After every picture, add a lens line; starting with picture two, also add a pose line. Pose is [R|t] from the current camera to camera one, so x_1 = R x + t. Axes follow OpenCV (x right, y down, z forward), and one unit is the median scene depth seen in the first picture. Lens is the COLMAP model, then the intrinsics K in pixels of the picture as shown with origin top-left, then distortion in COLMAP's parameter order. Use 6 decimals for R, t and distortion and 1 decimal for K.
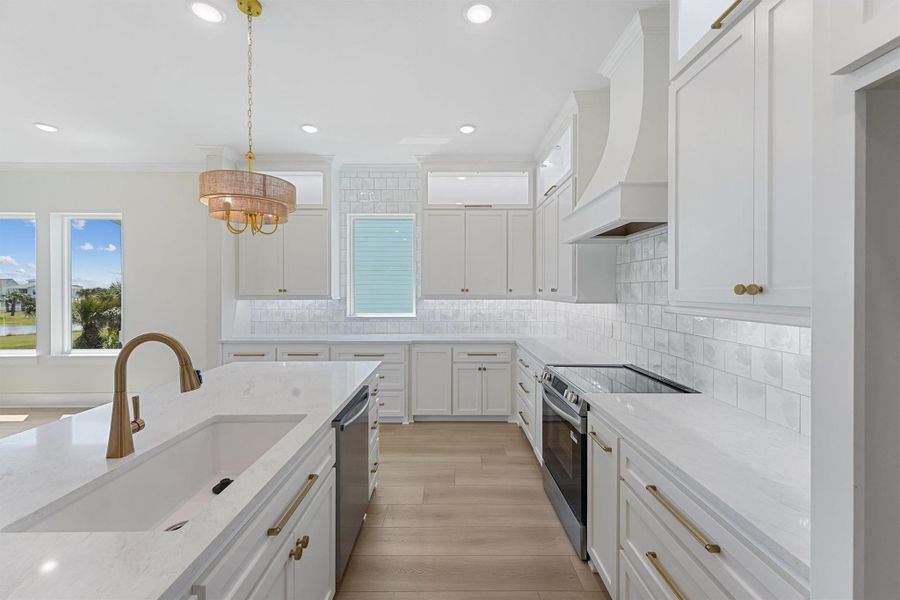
lens RADIAL K [[388.6, 0, 432.6], [0, 388.6, 287.9], [0, 0, 1]] dist [0.138070, -0.000003]
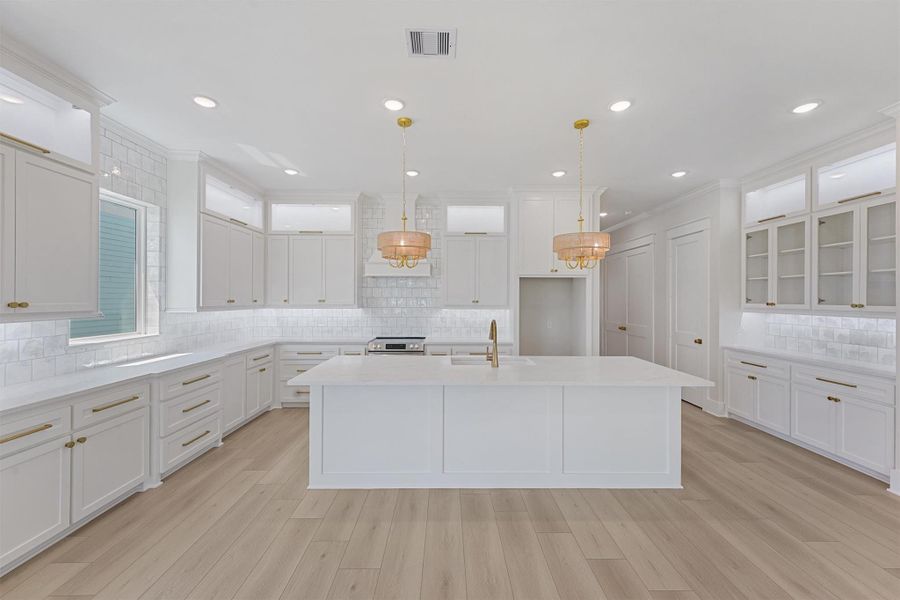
lens RADIAL K [[355.7, 0, 451.3], [0, 355.7, 297.9], [0, 0, 1]] dist [0.001440, -0.000044]
pose [[-0.049305, 0.001060, 0.998783, -0.880300], [-0.009081, 0.999958, -0.001510, -0.007115], [-0.998742, -0.009145, -0.049293, 0.466859]]
